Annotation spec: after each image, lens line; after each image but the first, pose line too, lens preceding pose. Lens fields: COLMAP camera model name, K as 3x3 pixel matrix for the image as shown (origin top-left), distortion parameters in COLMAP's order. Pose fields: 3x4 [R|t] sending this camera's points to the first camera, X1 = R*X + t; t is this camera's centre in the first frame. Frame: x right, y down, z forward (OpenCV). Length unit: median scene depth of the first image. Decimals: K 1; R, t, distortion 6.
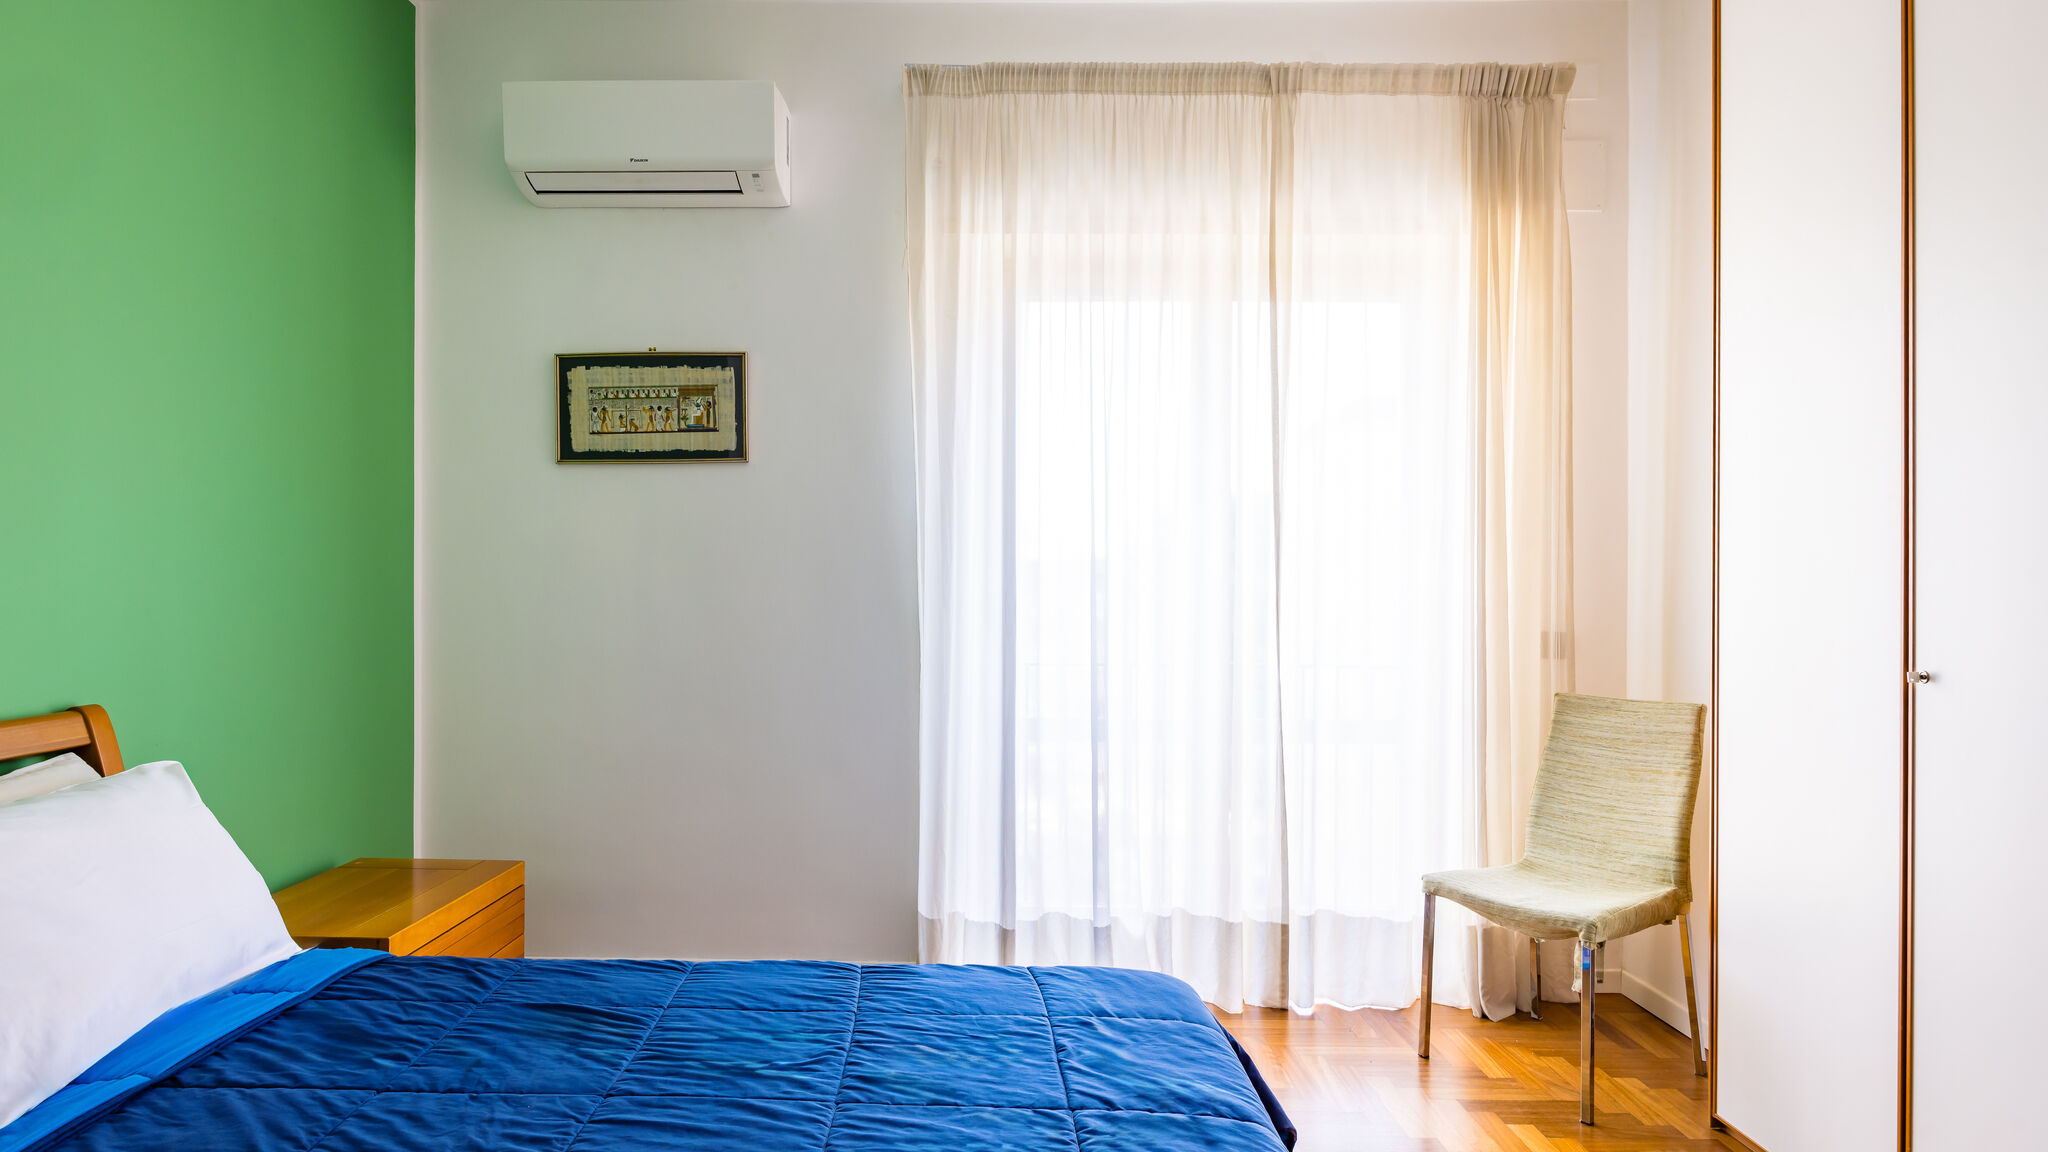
lens RADIAL K [[1094.9, 0, 1024.0], [0, 1094.9, 588.3], [0, 0, 1]] dist [-0.002986, 0.000568]
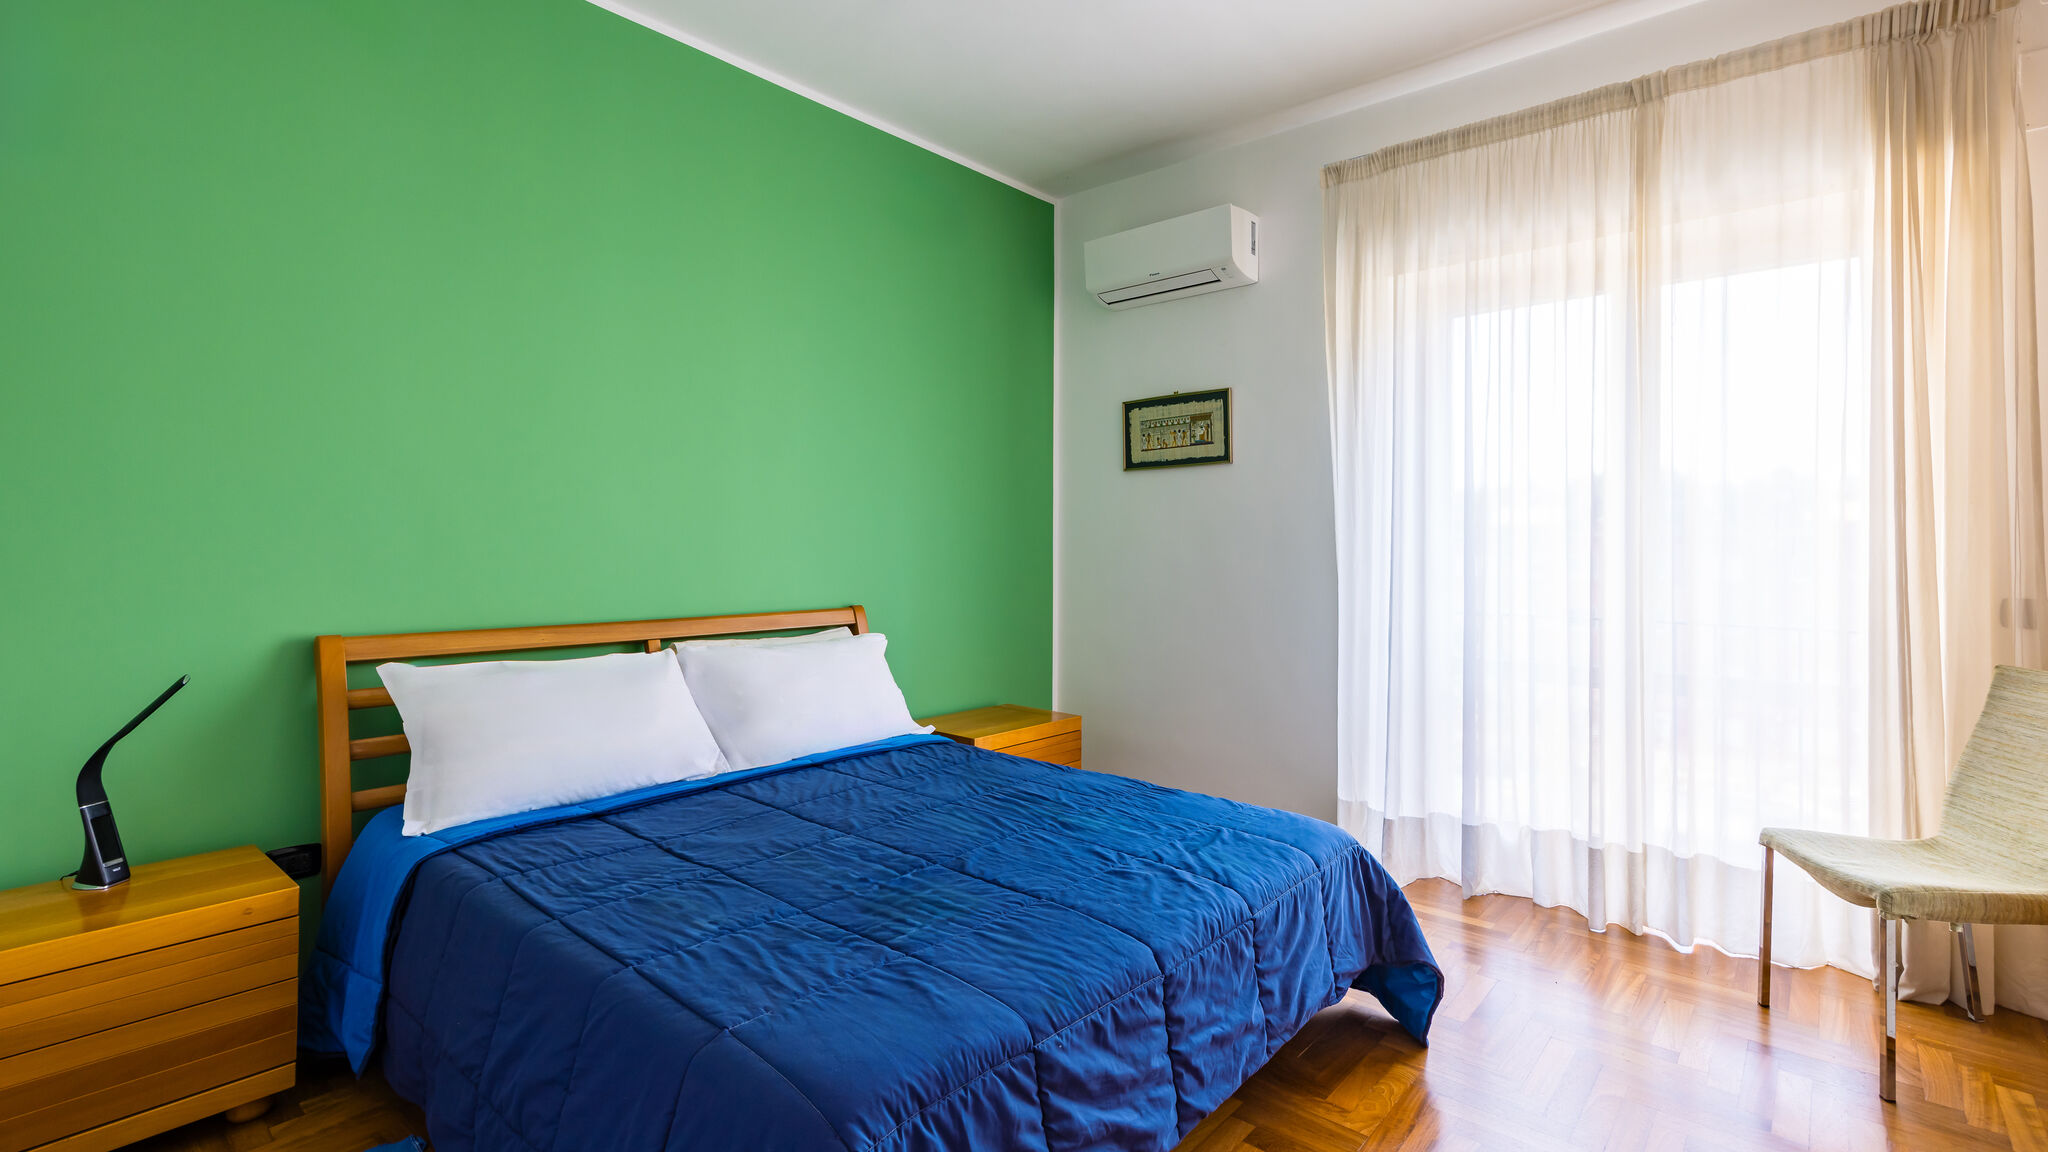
lens RADIAL K [[904.6, 0, 1079.3], [0, 904.6, 535.3], [0, 0, 1]] dist [0.000450, 0.000053]
pose [[0.783887, -0.009889, -0.620825, 0.349563], [-0.001227, 0.999847, -0.017475, 0.001484], [0.620903, 0.014460, 0.783754, -0.066042]]
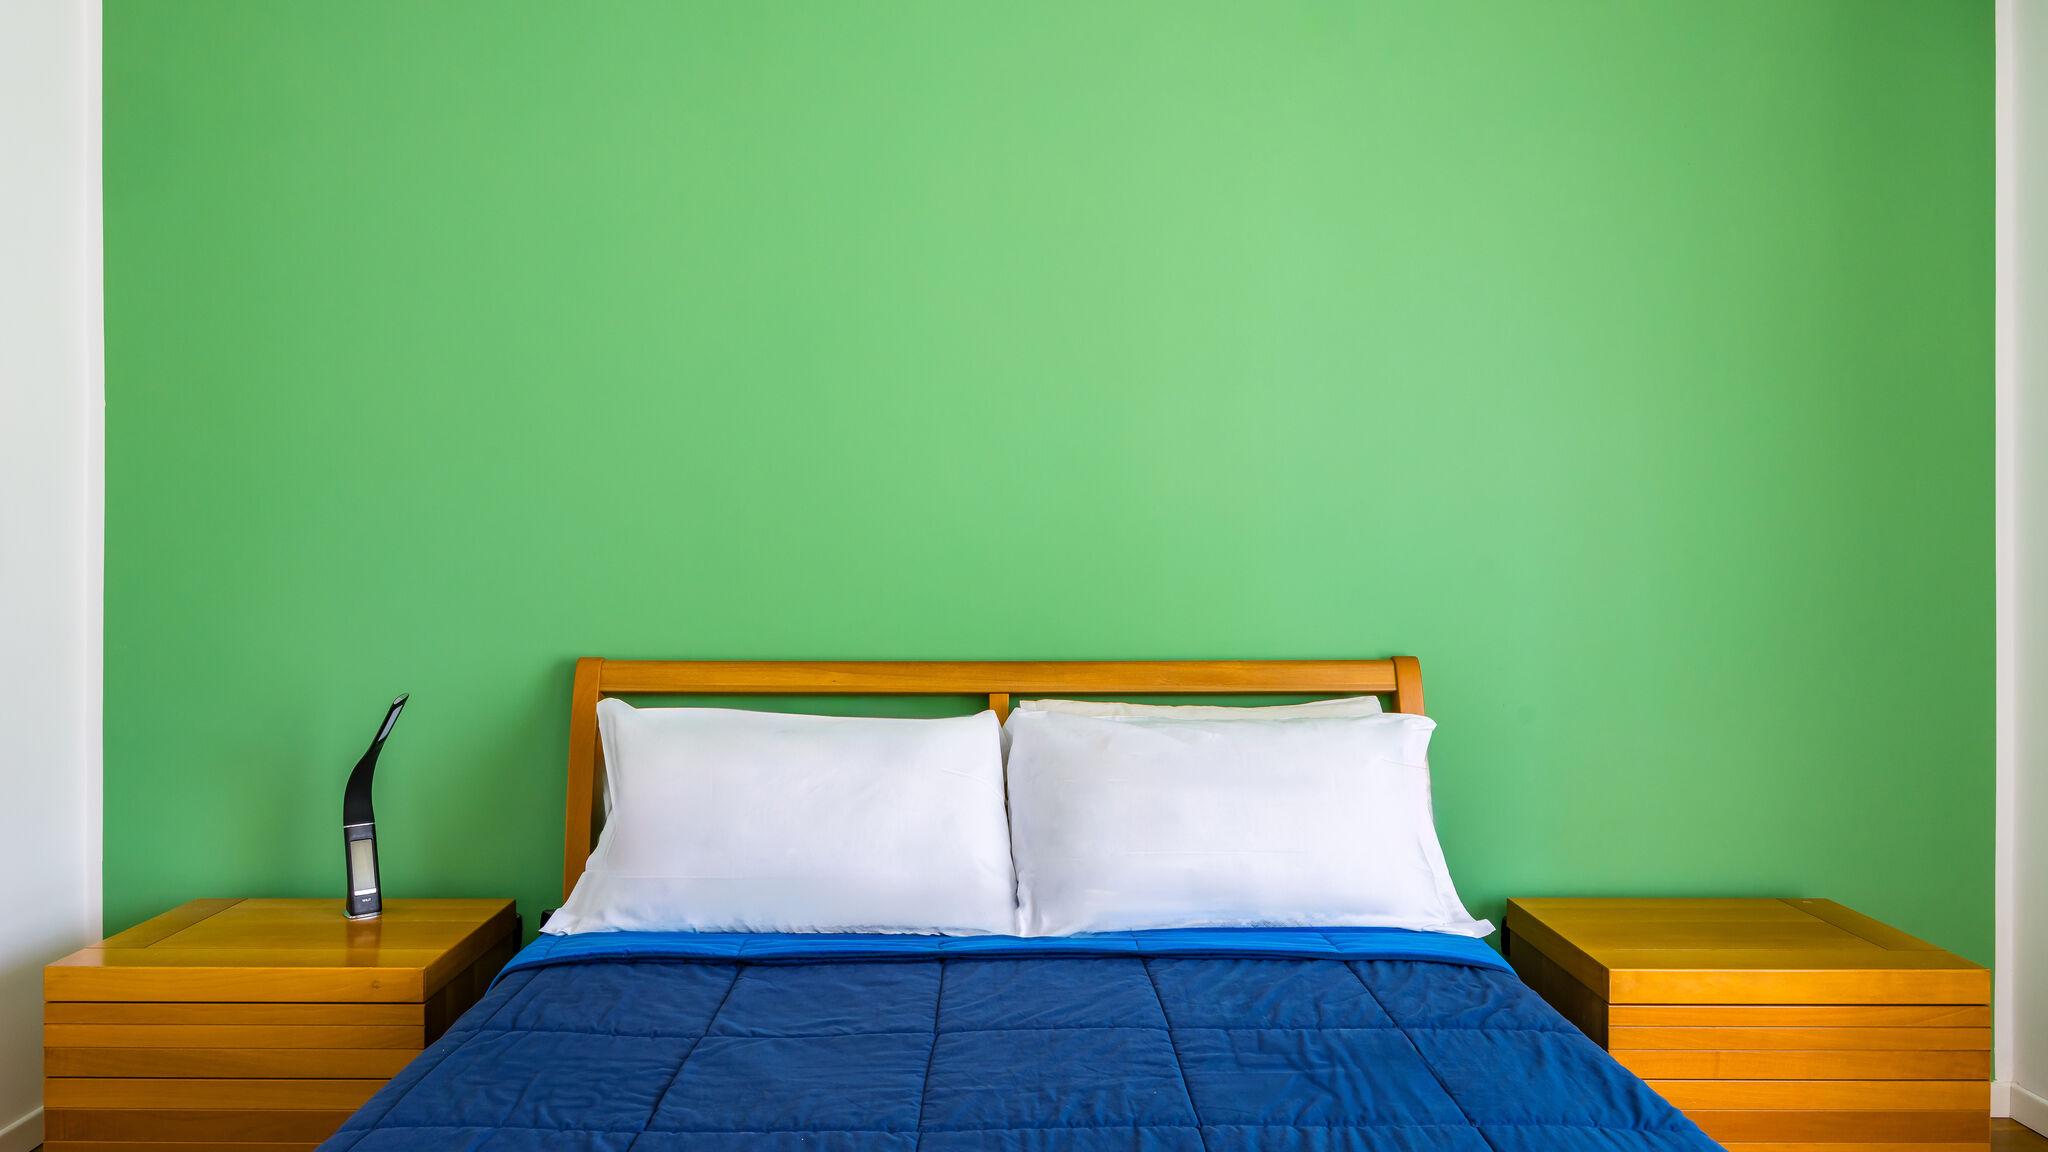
lens RADIAL K [[1307.1, 0, 1024.0], [0, 1307.1, 576.0], [0, 0, 1]] dist [0.003907, 0.001668]
pose [[0.020625, 0.019802, -0.999591, 0.272422], [-0.002590, 0.999802, 0.019753, 0.001620], [0.999784, 0.002181, 0.020672, 0.359972]]
